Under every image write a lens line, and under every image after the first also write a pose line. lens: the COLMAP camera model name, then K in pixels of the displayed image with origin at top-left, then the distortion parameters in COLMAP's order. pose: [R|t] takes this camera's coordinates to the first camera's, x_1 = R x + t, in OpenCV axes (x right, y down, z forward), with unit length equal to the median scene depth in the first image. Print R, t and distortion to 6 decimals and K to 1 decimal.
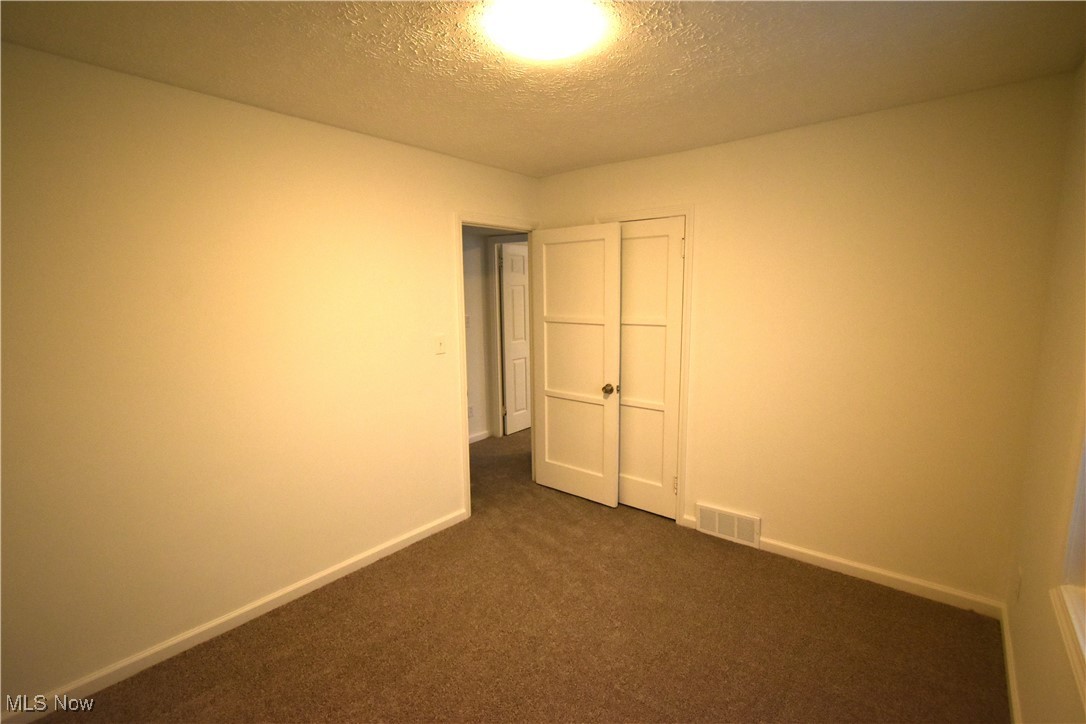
lens RADIAL K [[482.0, 0, 543.7], [0, 482.0, 366.0], [0, 0, 1]] dist [0.014991, -0.006808]
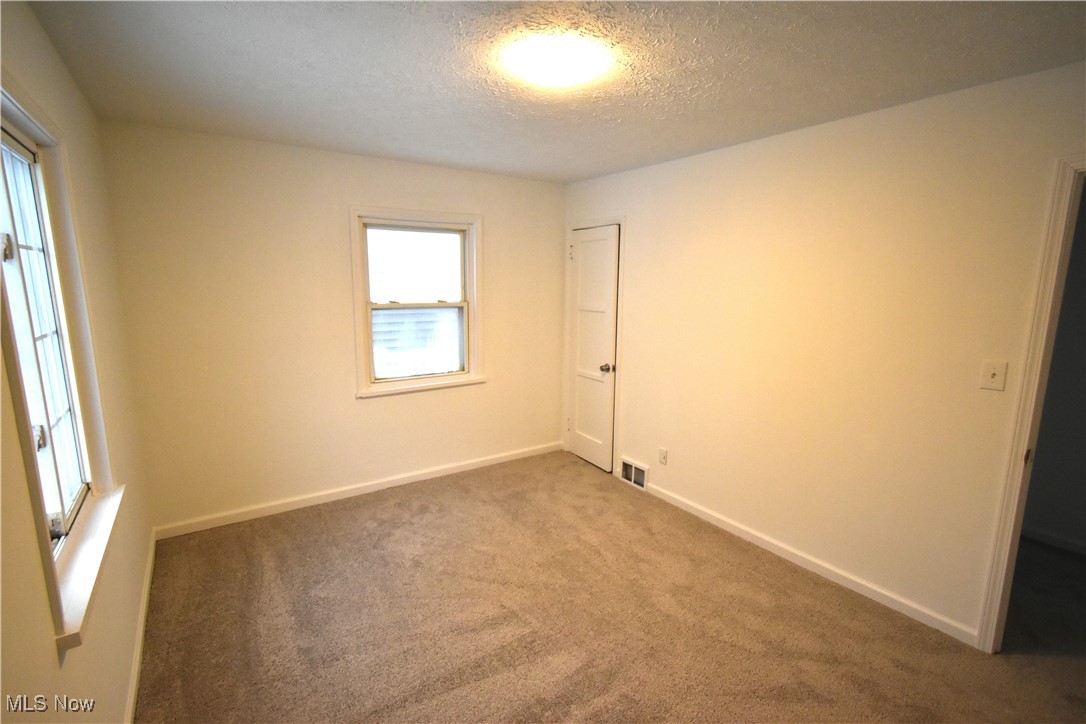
lens RADIAL K [[482.0, 0, 543.7], [0, 482.0, 366.0], [0, 0, 1]] dist [0.014991, -0.006808]
pose [[0.959066, 0.063588, -0.275950, 0.312323], [-0.058891, 0.997944, 0.025285, 0.022451], [0.276991, -0.007999, 0.960839, -0.164098]]
